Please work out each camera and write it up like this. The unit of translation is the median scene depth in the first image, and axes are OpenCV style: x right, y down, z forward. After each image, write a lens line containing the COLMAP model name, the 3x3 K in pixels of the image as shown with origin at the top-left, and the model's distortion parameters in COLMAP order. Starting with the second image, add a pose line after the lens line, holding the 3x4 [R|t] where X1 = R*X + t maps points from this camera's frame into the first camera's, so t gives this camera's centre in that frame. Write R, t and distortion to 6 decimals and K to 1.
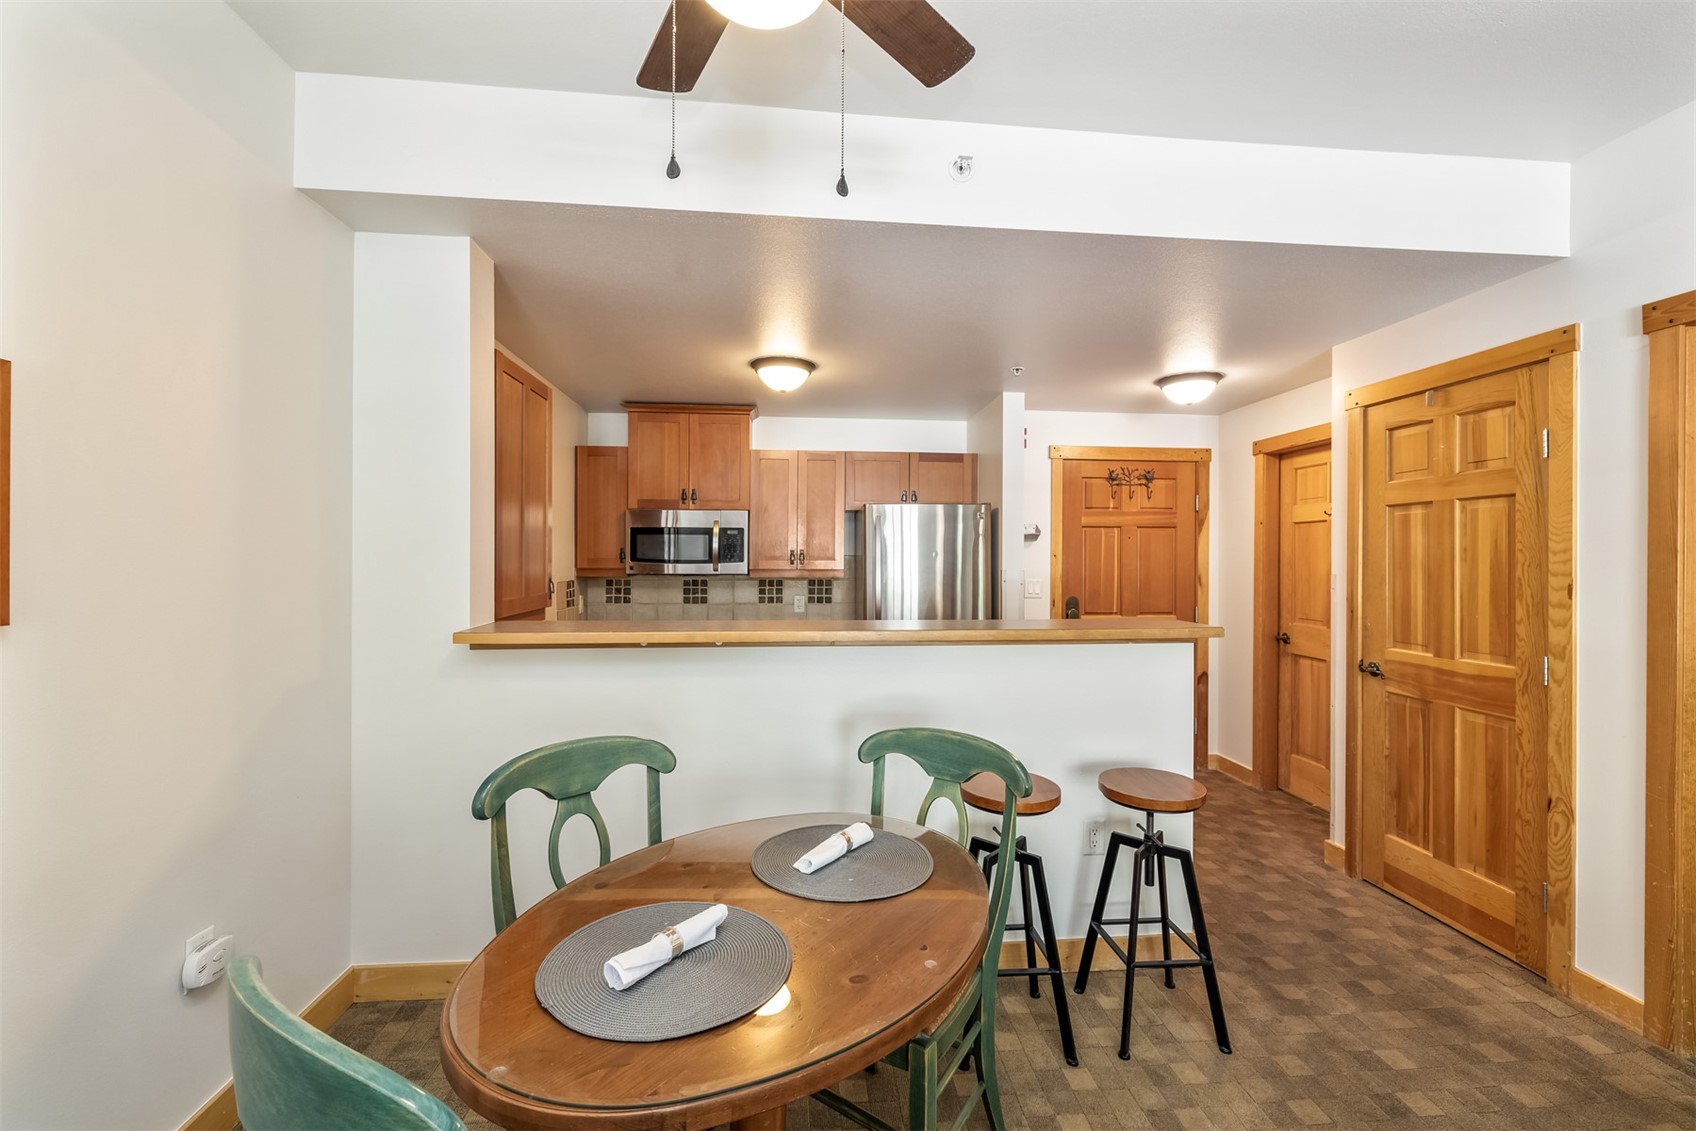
lens RADIAL K [[715.4, 0, 858.3], [0, 715.4, 560.8], [0, 0, 1]] dist [-0.001096, -0.000753]
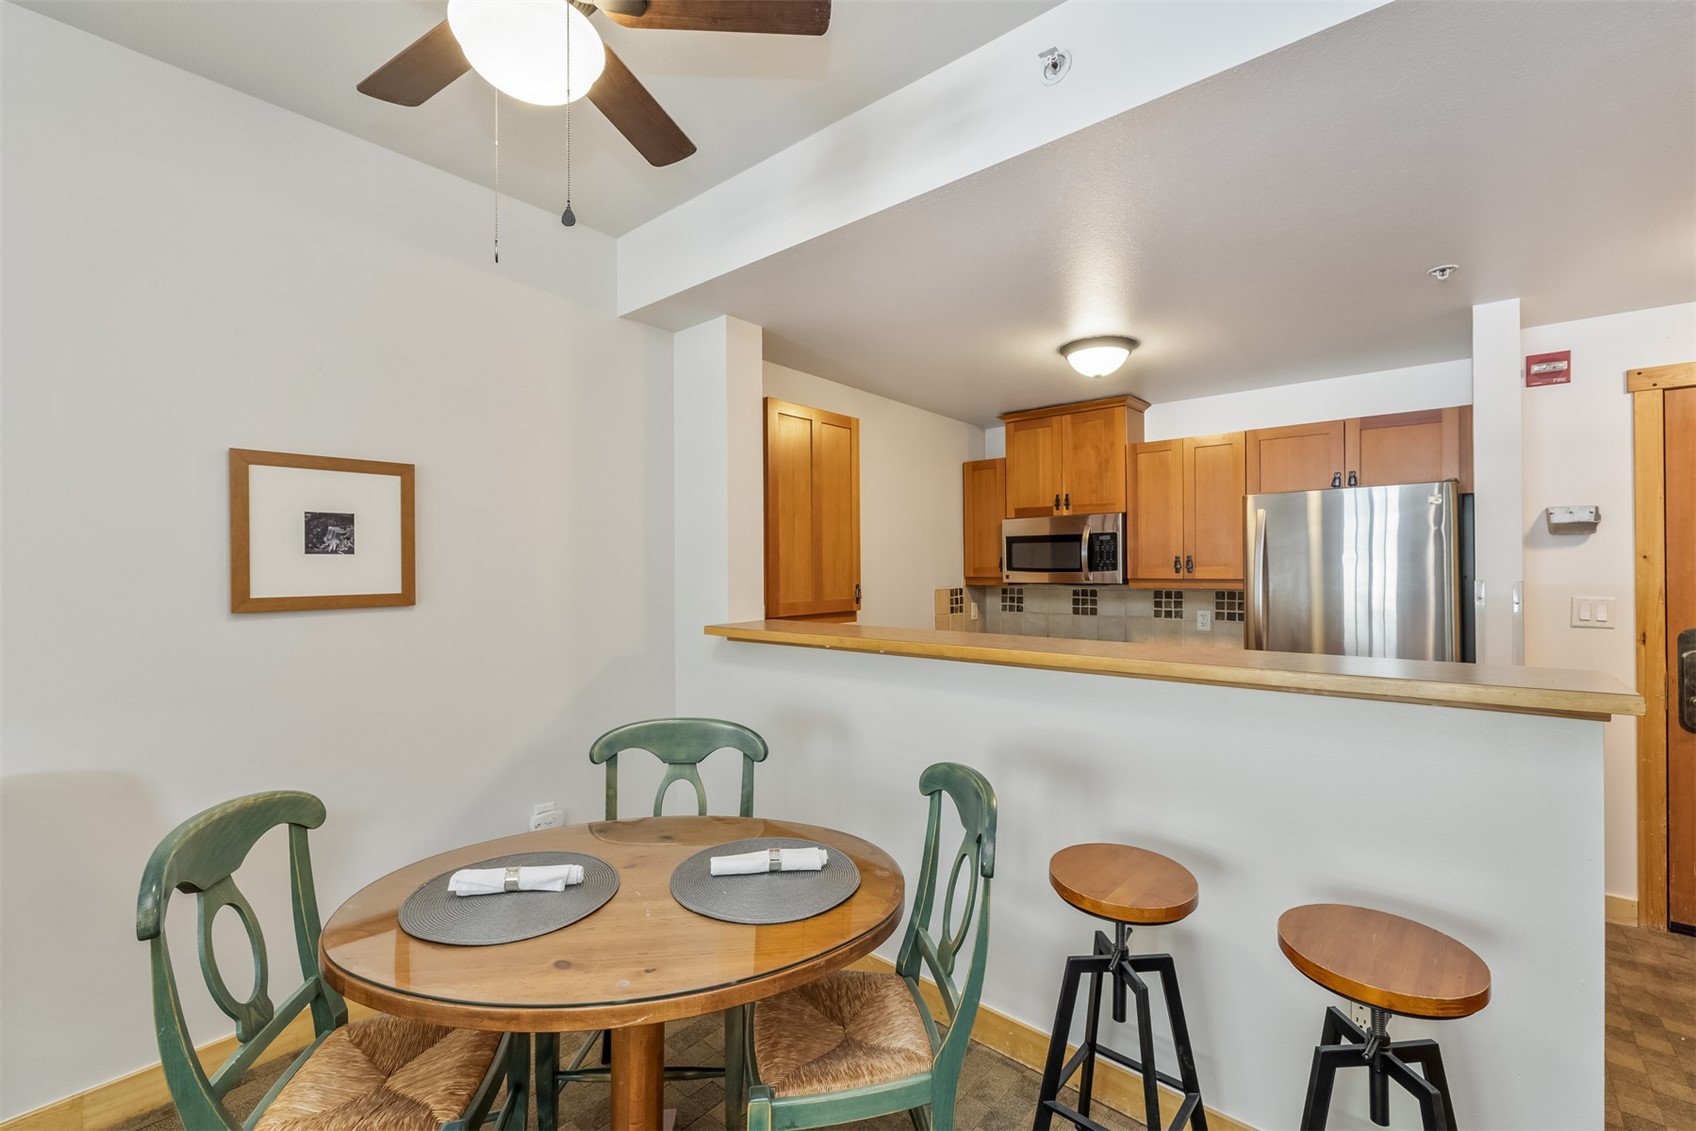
lens RADIAL K [[715.4, 0, 855.5], [0, 715.4, 563.8], [0, 0, 1]] dist [-0.001096, -0.000753]
pose [[0.695624, -0.011544, -0.718313, 0.255056], [0.004043, 0.999918, -0.012154, 0.002949], [0.718395, 0.005551, 0.695614, 0.139385]]
